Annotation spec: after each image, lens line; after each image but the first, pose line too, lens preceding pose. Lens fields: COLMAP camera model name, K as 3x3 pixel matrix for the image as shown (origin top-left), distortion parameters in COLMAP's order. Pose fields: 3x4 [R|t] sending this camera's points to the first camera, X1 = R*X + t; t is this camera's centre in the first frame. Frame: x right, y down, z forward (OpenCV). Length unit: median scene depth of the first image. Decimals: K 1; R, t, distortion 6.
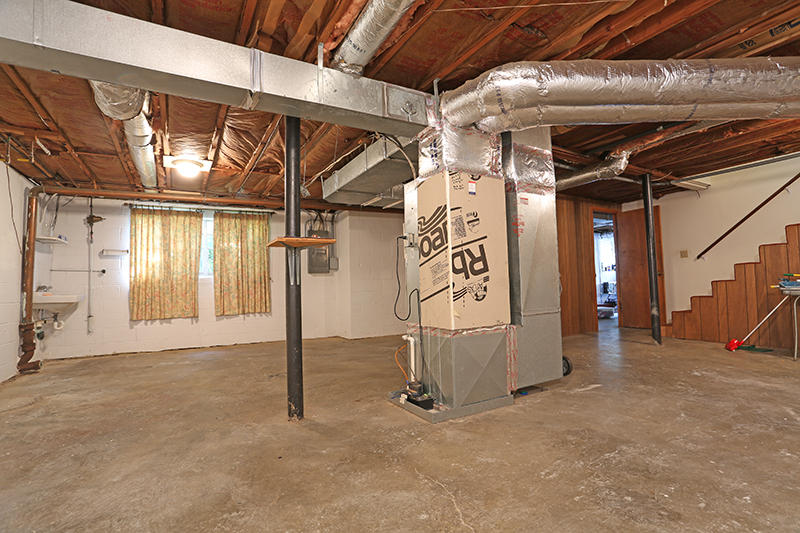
lens RADIAL K [[383.9, 0, 405.5], [0, 383.9, 270.4], [0, 0, 1]] dist [-0.055124, 0.000585]
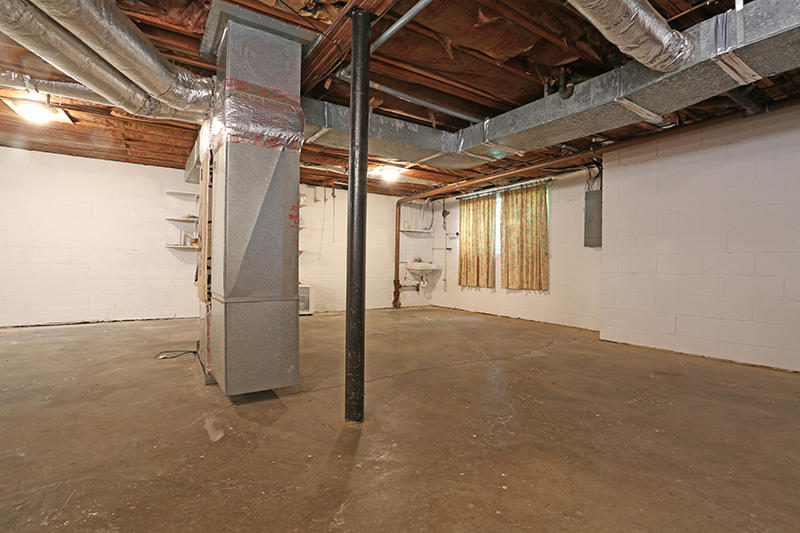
lens RADIAL K [[385.4, 0, 400.0], [0, 385.4, 266.5], [0, 0, 1]] dist [-0.000018, 0.000203]
pose [[0.051120, 0.037113, -0.998003, 0.634455], [0.028379, 0.998852, 0.038598, 0.007558], [0.998289, -0.030296, 0.050008, 0.710908]]
